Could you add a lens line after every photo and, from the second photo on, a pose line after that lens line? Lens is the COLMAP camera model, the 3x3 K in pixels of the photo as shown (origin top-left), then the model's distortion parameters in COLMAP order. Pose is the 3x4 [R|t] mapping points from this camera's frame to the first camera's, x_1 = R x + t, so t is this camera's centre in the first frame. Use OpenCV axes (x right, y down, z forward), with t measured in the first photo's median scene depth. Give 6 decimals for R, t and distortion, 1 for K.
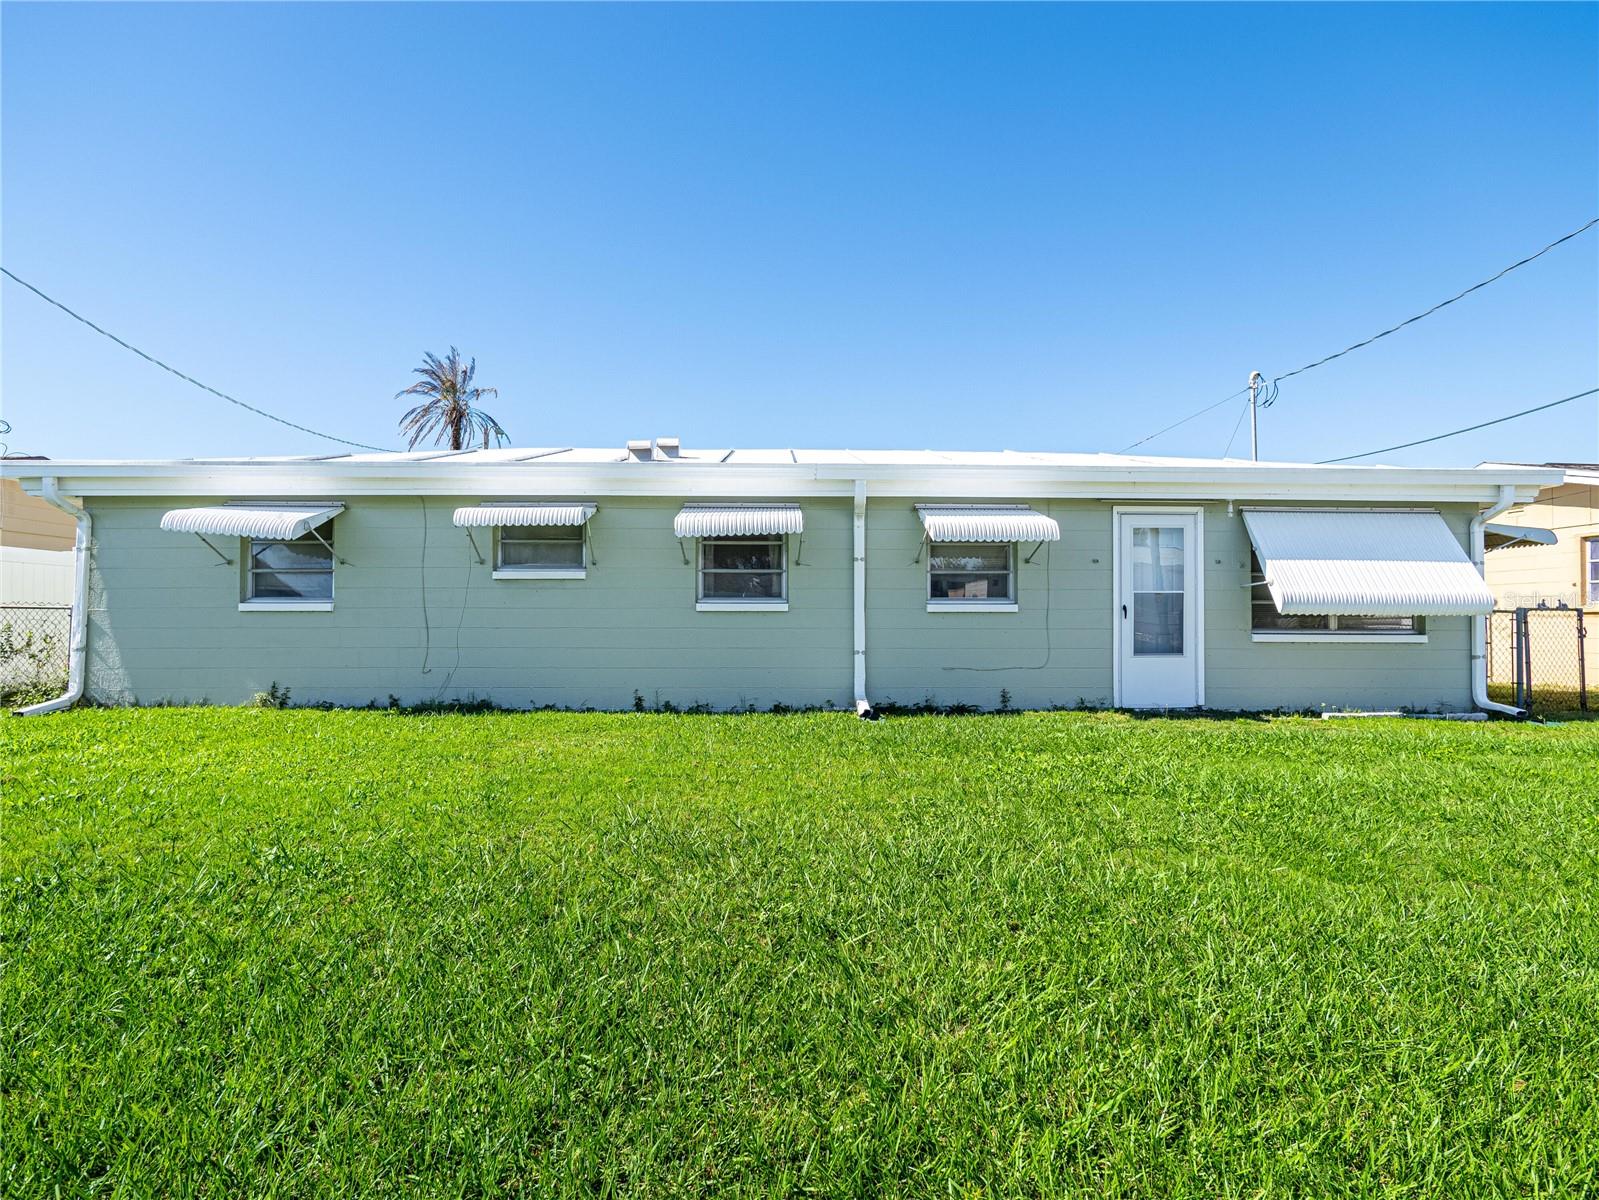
lens RADIAL K [[860.6, 0, 800.3], [0, 860.6, 597.5], [0, 0, 1]] dist [-0.015947, -0.000147]
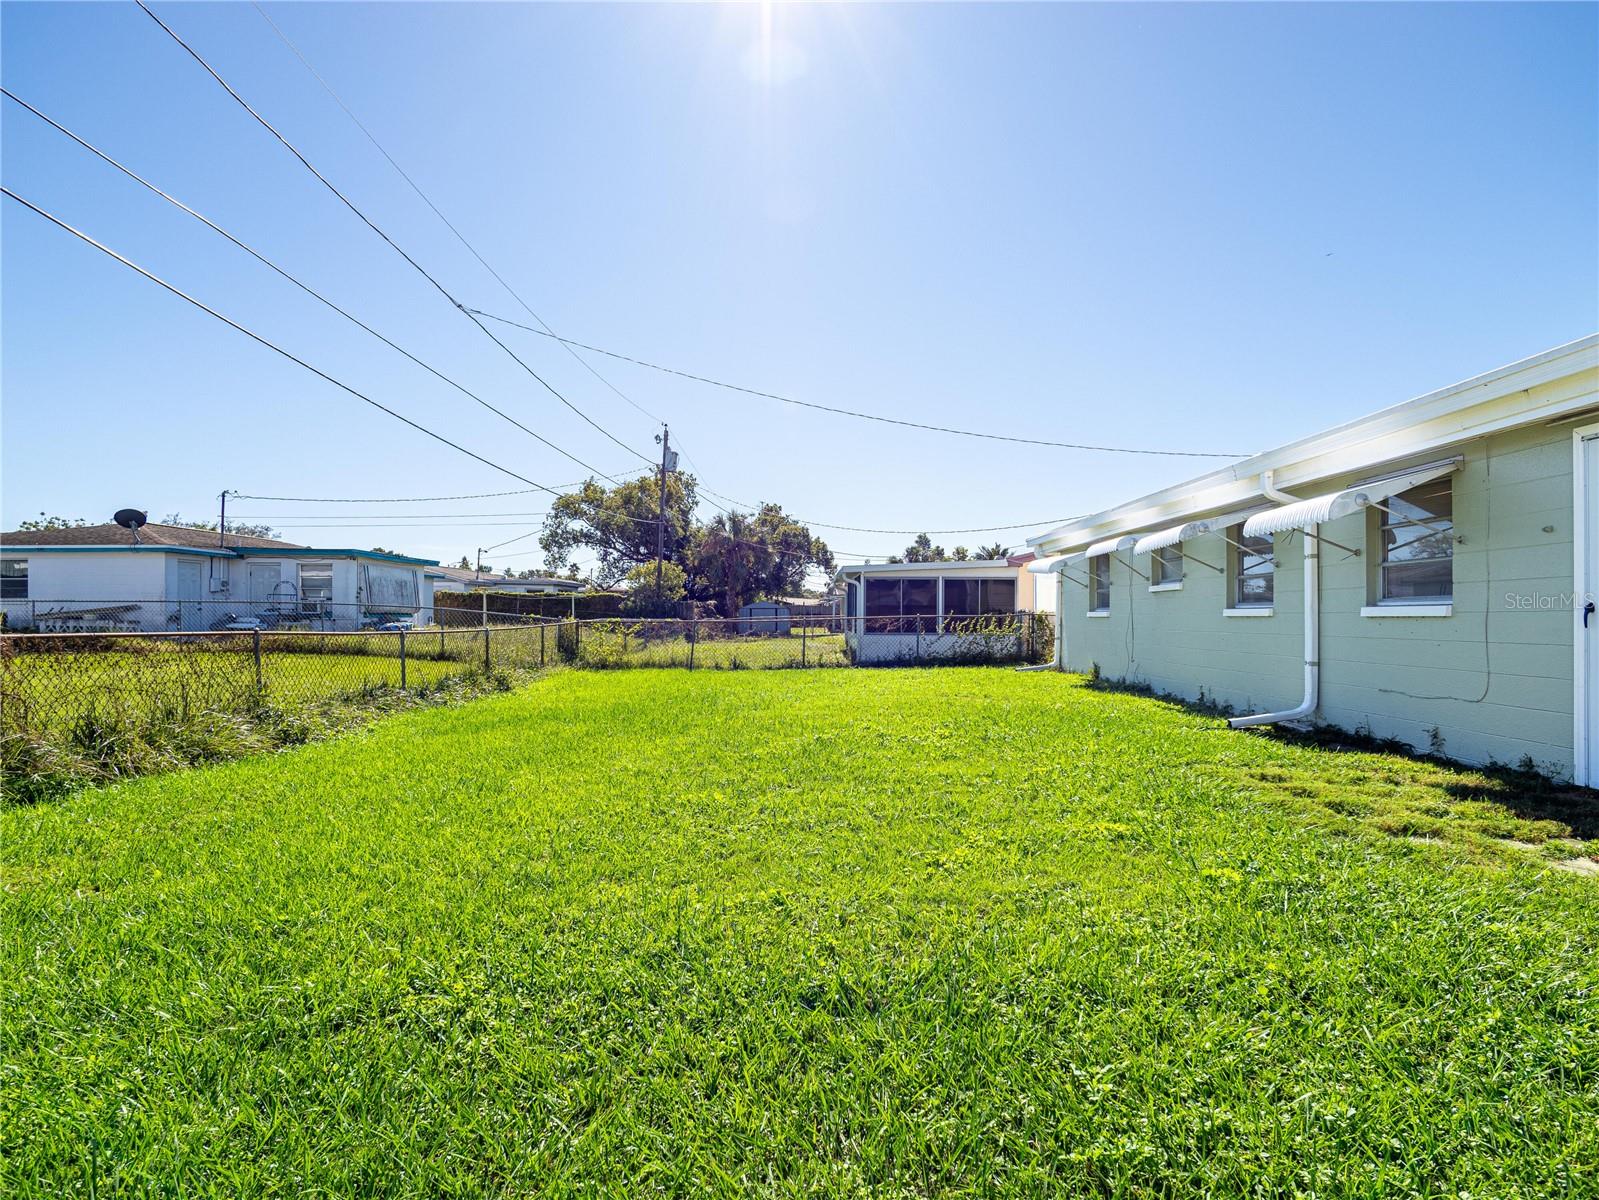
lens RADIAL K [[860.6, 0, 790.7], [0, 860.6, 611.0], [0, 0, 1]] dist [-0.015947, -0.000147]
pose [[-0.037317, -0.007144, -0.999278, 0.943904], [0.024080, 0.999678, -0.008046, 0.006043], [0.999013, -0.024363, -0.037133, 0.504498]]
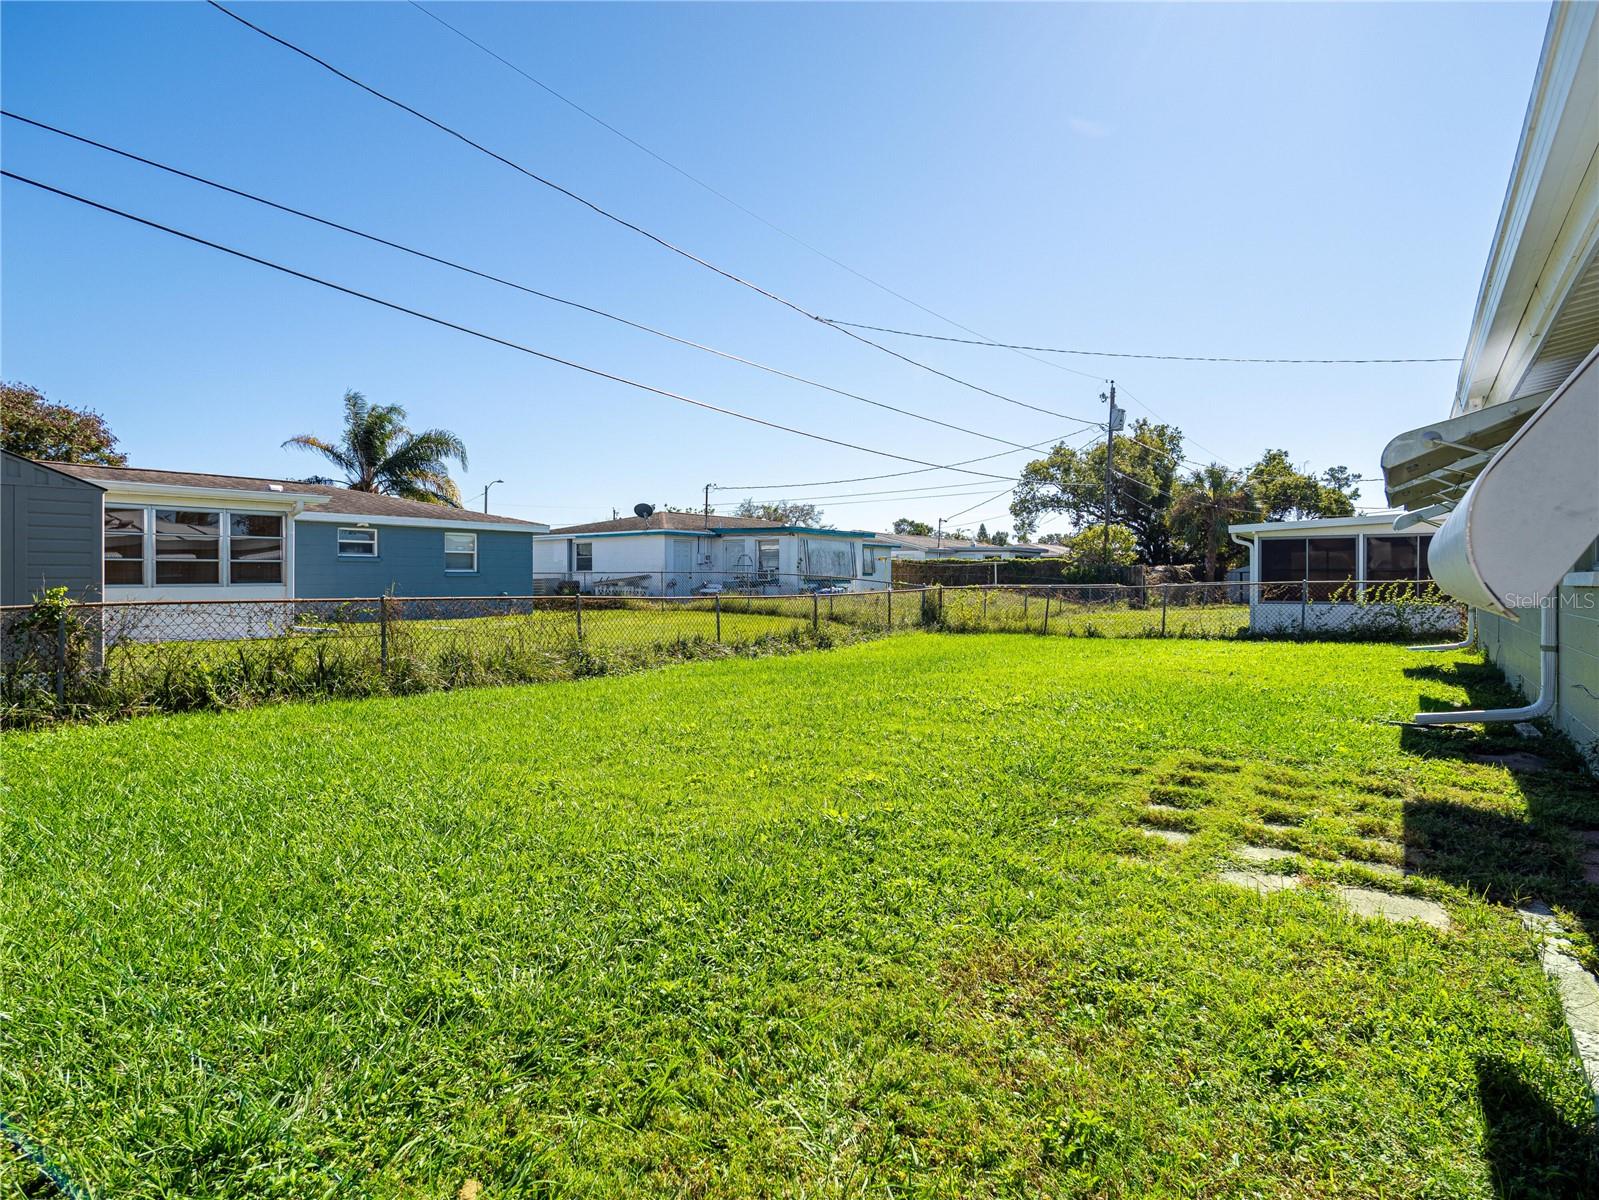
lens RADIAL K [[860.6, 0, 791.0], [0, 860.6, 595.9], [0, 0, 1]] dist [-0.015947, -0.000147]
pose [[-0.589455, 0.014330, -0.807674, 0.919803], [0.021931, 0.999758, 0.001732, 0.010947], [0.807503, -0.016693, -0.589627, 0.907282]]
